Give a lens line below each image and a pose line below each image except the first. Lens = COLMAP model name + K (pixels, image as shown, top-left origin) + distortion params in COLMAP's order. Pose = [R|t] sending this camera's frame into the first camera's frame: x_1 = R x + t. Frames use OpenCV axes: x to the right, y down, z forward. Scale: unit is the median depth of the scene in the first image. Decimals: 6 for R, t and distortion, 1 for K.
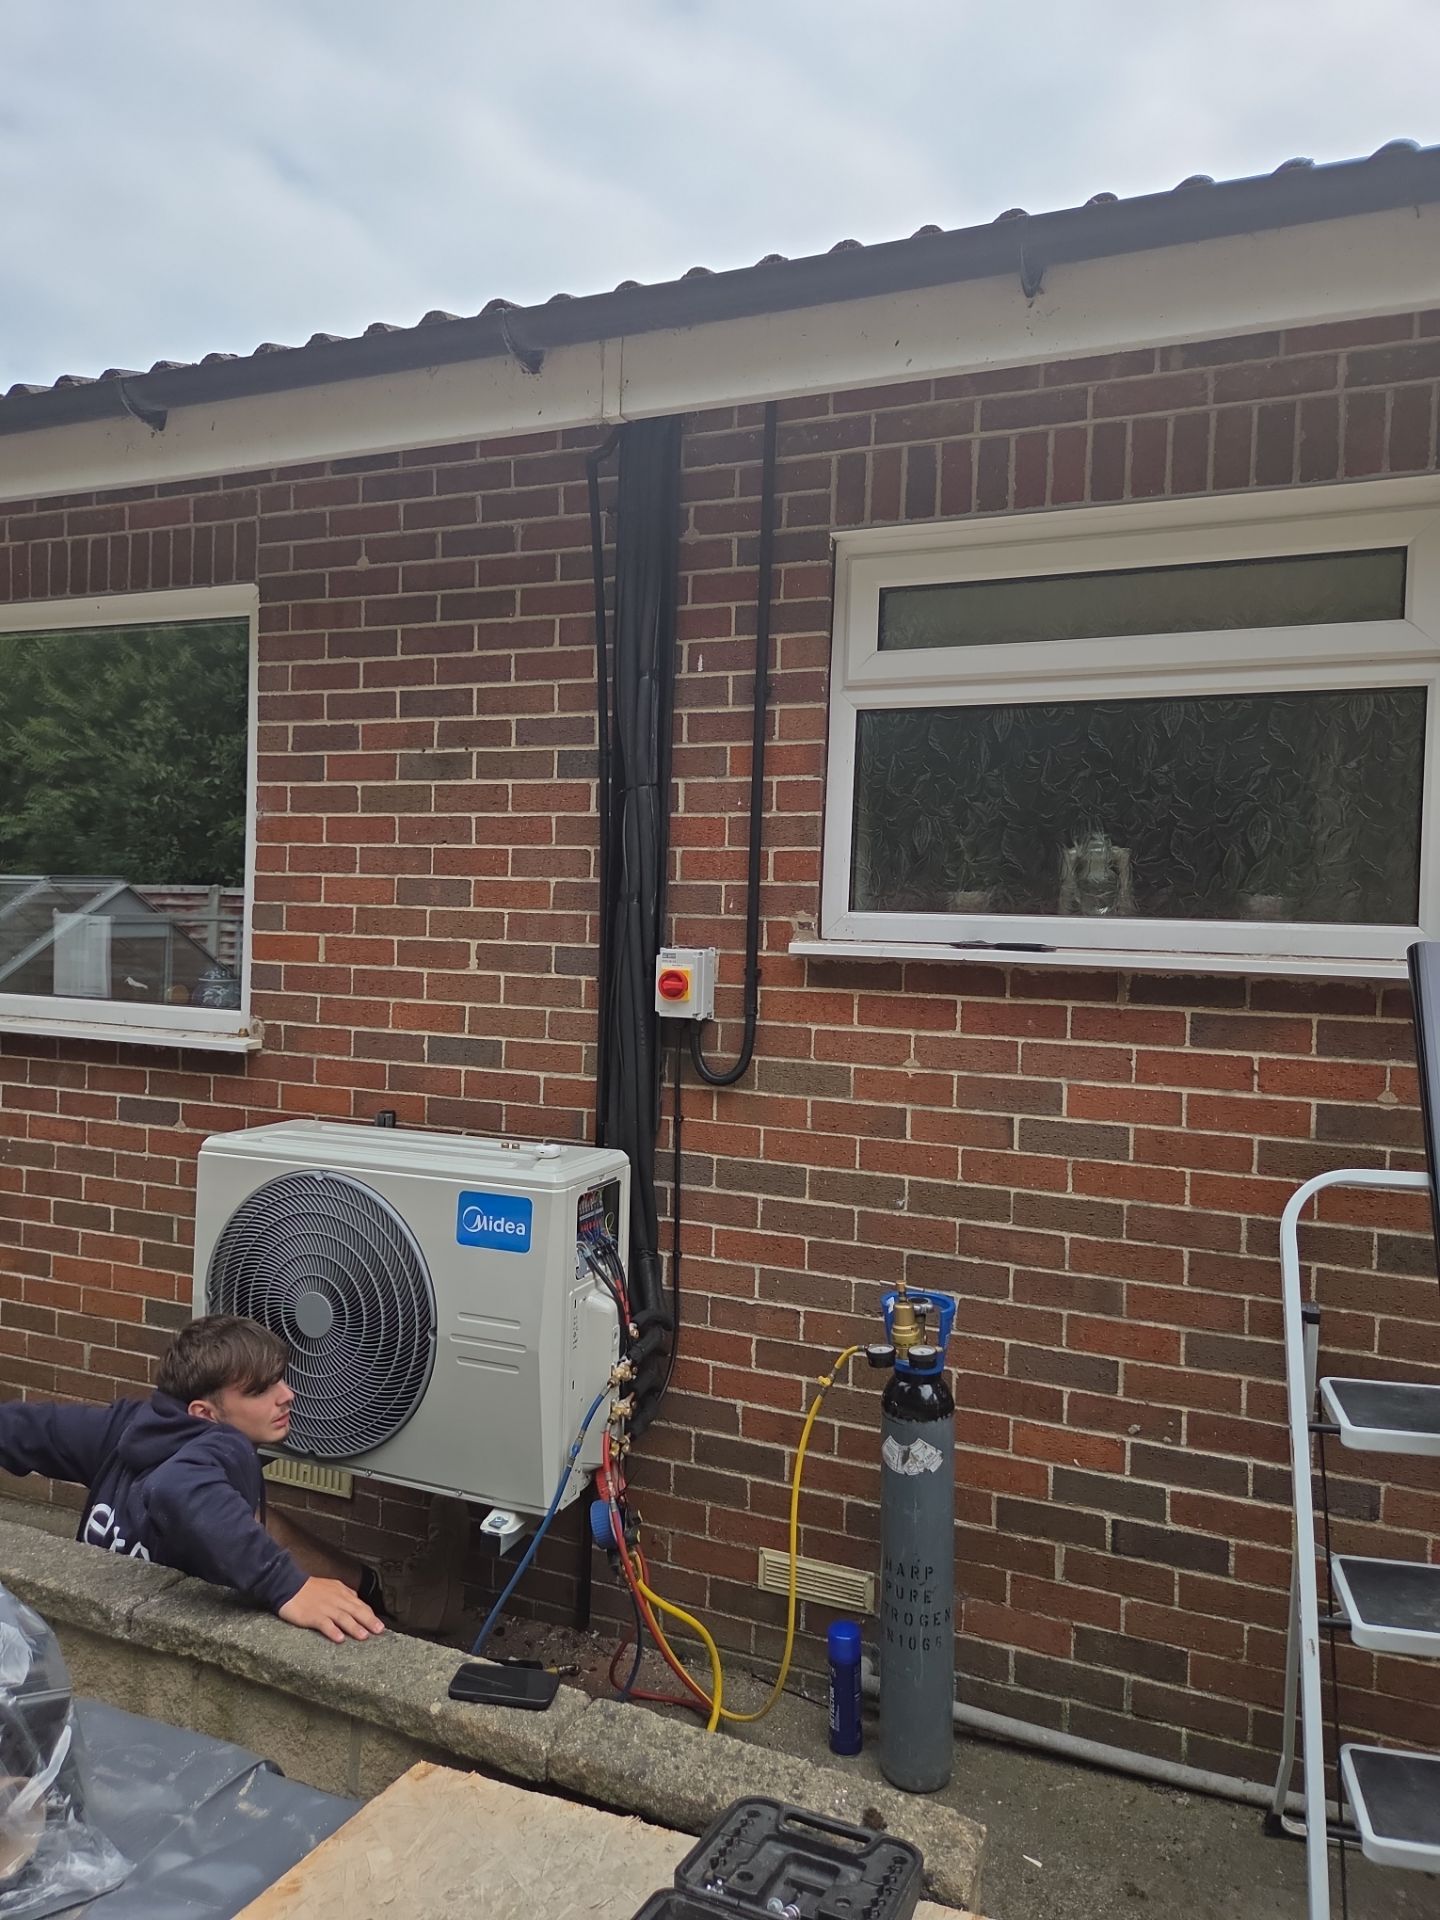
lens RADIAL K [[1303.1, 0, 736.8], [0, 1303.1, 937.2], [0, 0, 1]] dist [0.038370, 0.003639]
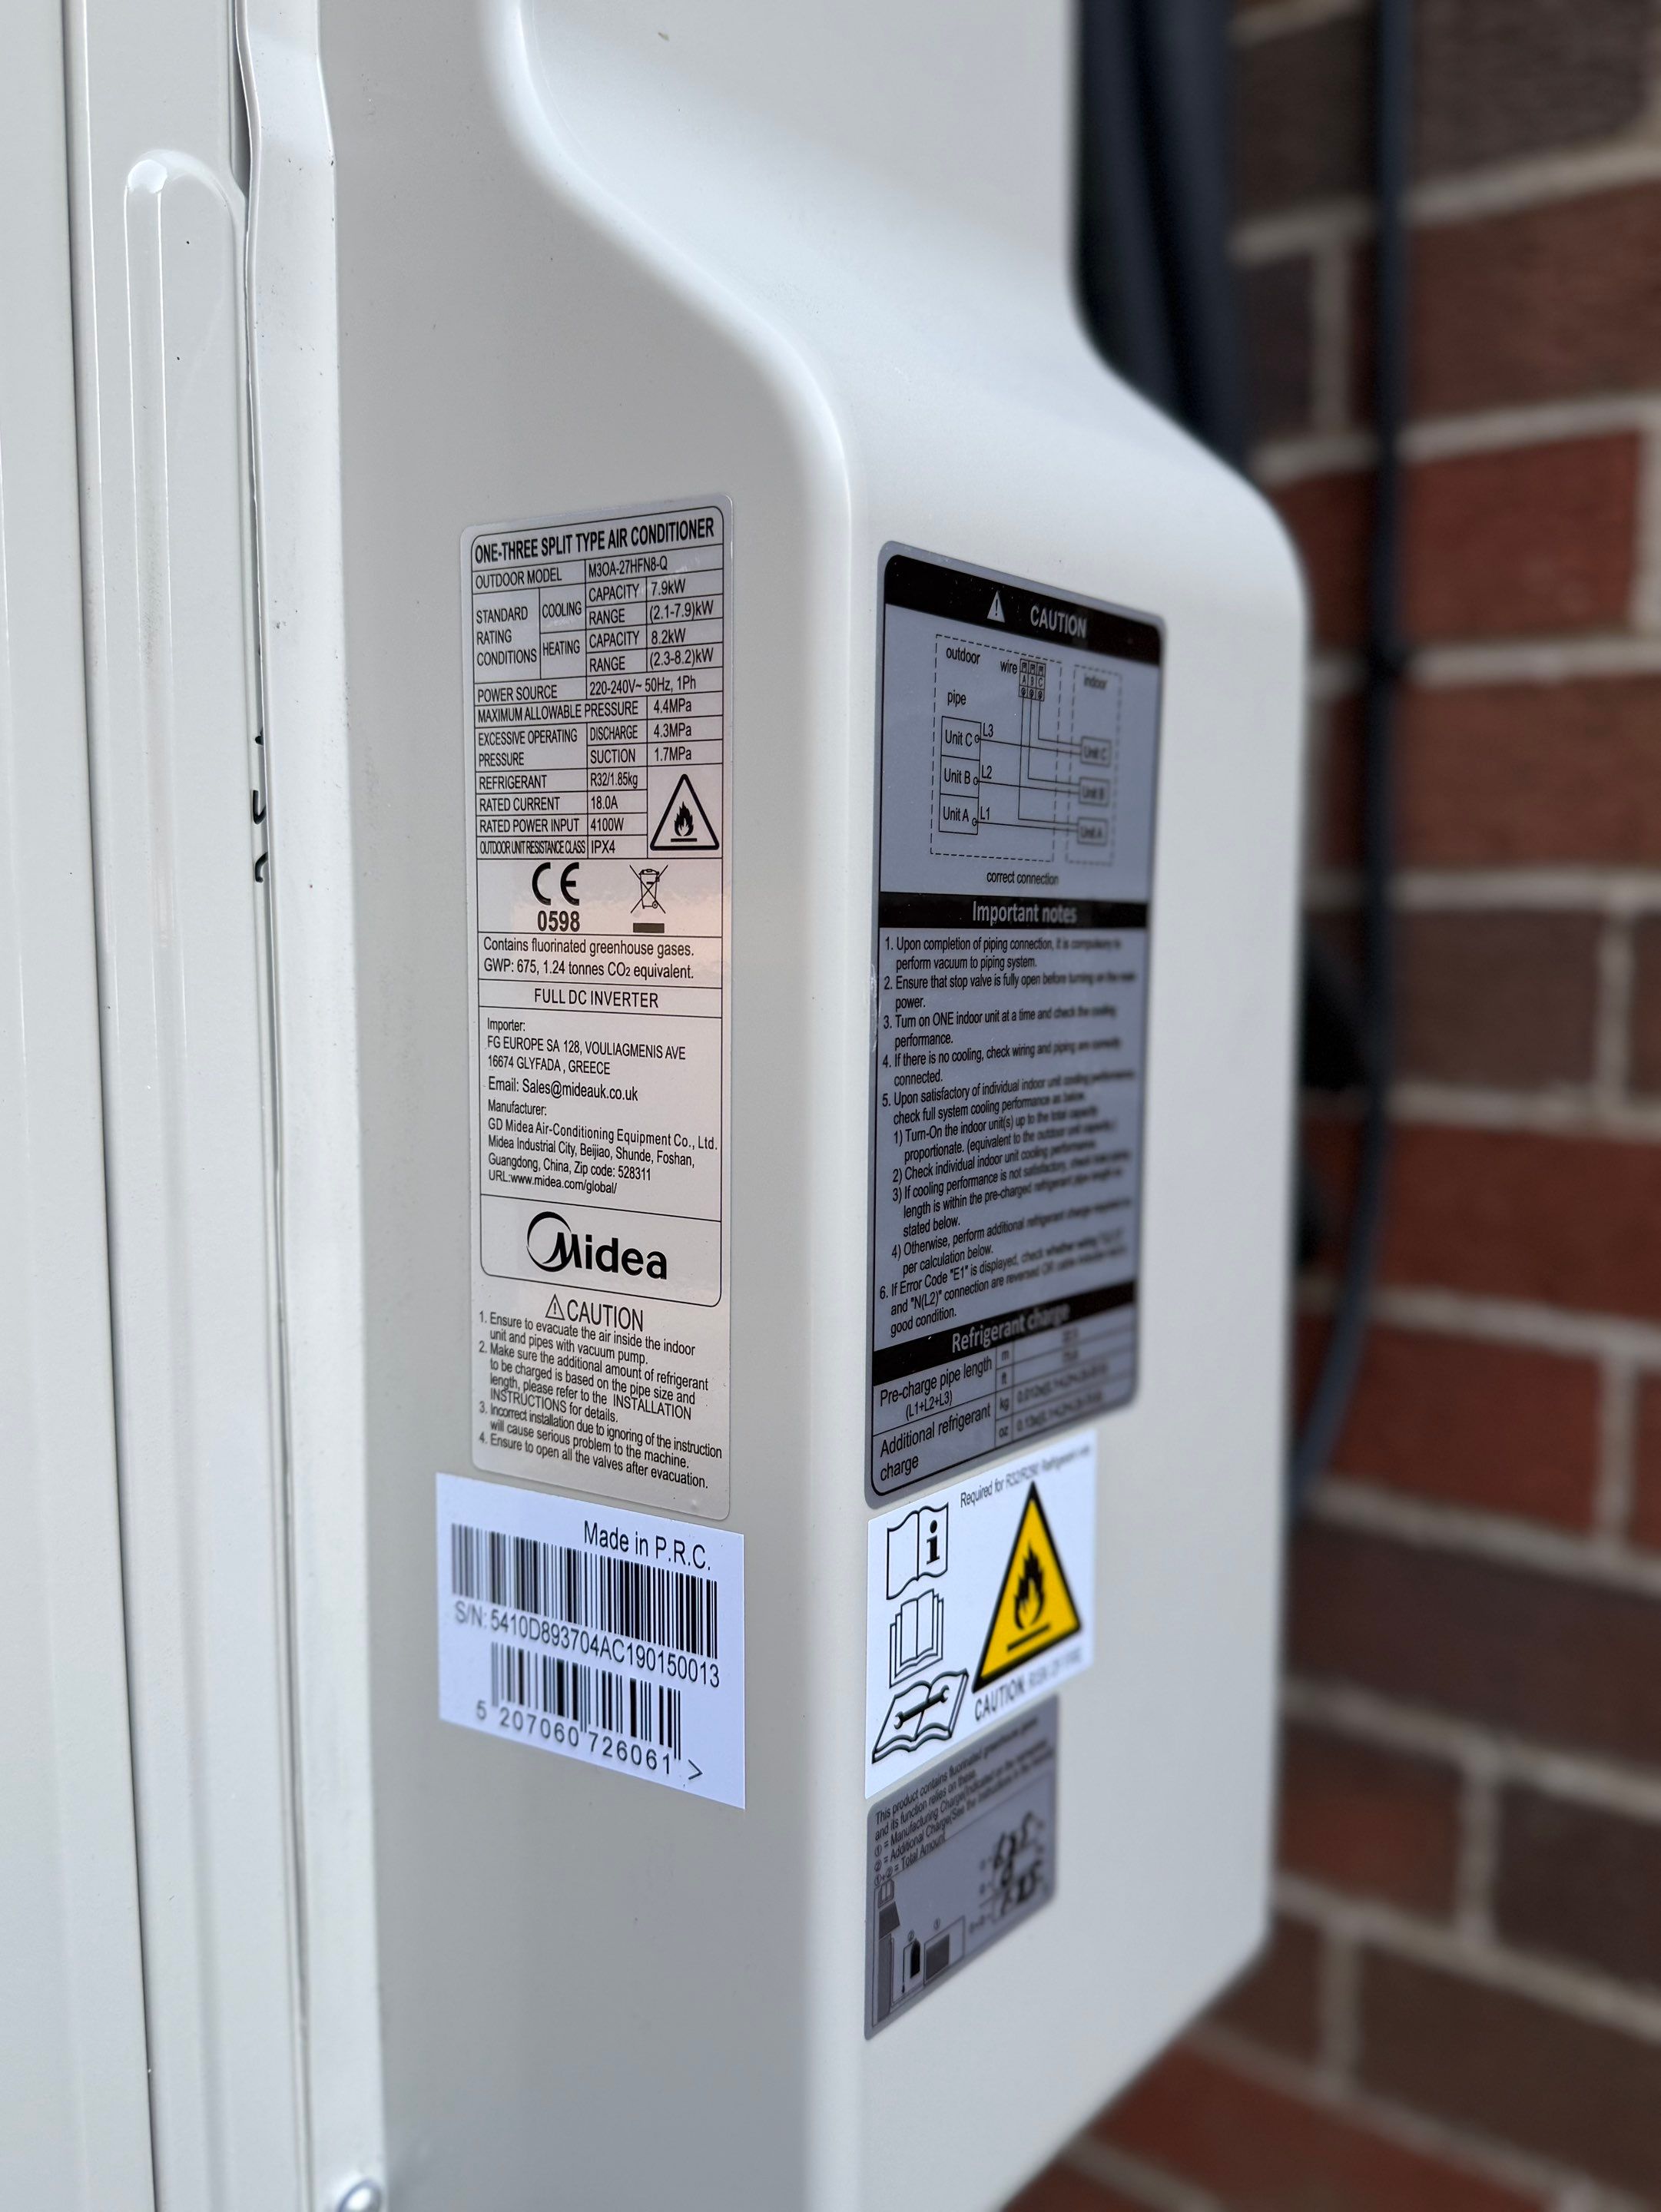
lens RADIAL K [[1834.9, 0, 771.5], [0, 1834.9, 1101.8], [0, 0, 1]] dist [0.167840, -0.335601]
pose [[0.952326, 0.009204, -0.304945, -0.045730], [0.018956, 0.995828, 0.089254, 0.272560], [0.304494, -0.090780, 0.948178, 0.759196]]
